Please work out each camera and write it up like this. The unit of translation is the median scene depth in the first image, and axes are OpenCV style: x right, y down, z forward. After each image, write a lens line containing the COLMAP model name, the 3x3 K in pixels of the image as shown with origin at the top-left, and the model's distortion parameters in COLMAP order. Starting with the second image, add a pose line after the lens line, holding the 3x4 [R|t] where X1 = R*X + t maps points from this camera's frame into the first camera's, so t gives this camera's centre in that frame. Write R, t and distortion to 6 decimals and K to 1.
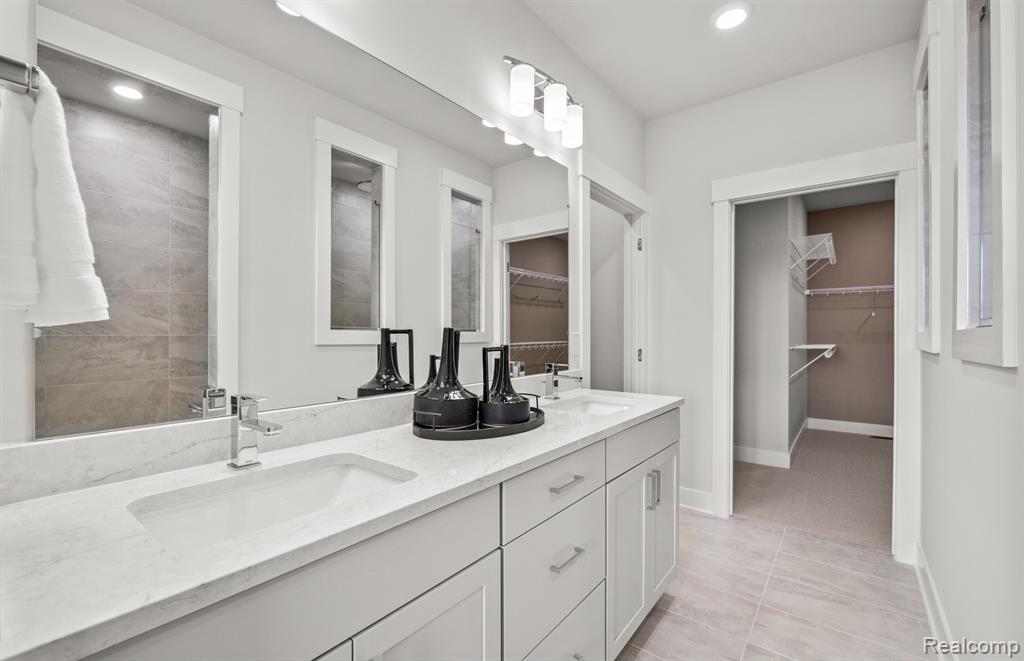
lens RADIAL K [[432.7, 0, 512.0], [0, 432.7, 330.5], [0, 0, 1]] dist [-0.000085, 0.000010]
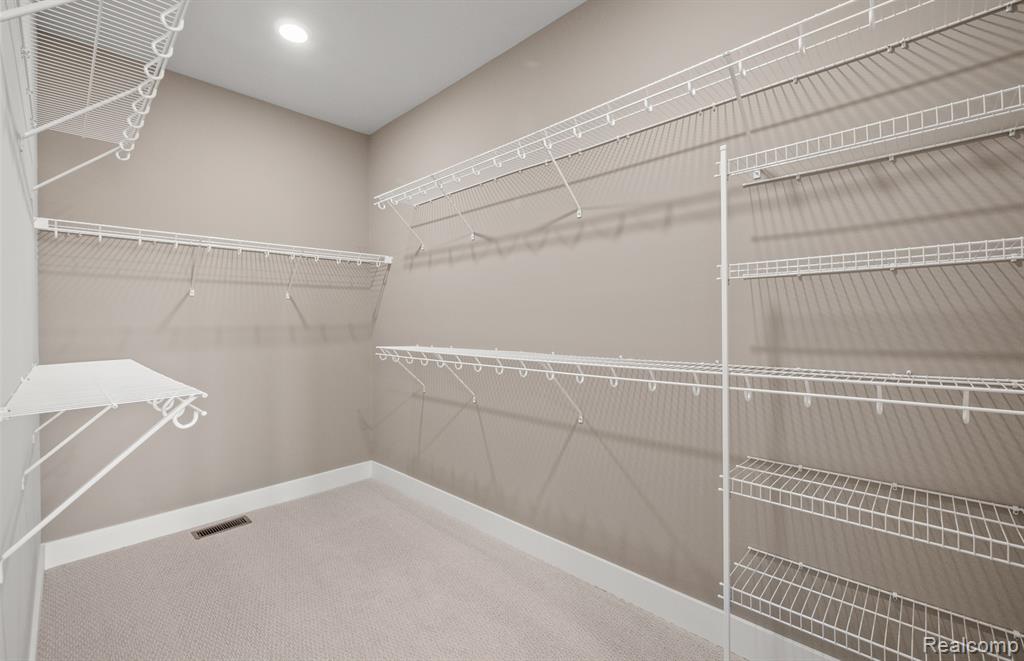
lens RADIAL K [[432.7, 0, 512.0], [0, 432.7, 330.5], [0, 0, 1]] dist [-0.000085, 0.000010]
pose [[0.099432, -0.029491, 0.994607, 0.346956], [0.011102, 0.999531, 0.028527, -0.001368], [-0.994982, 0.008206, 0.099713, 0.556380]]
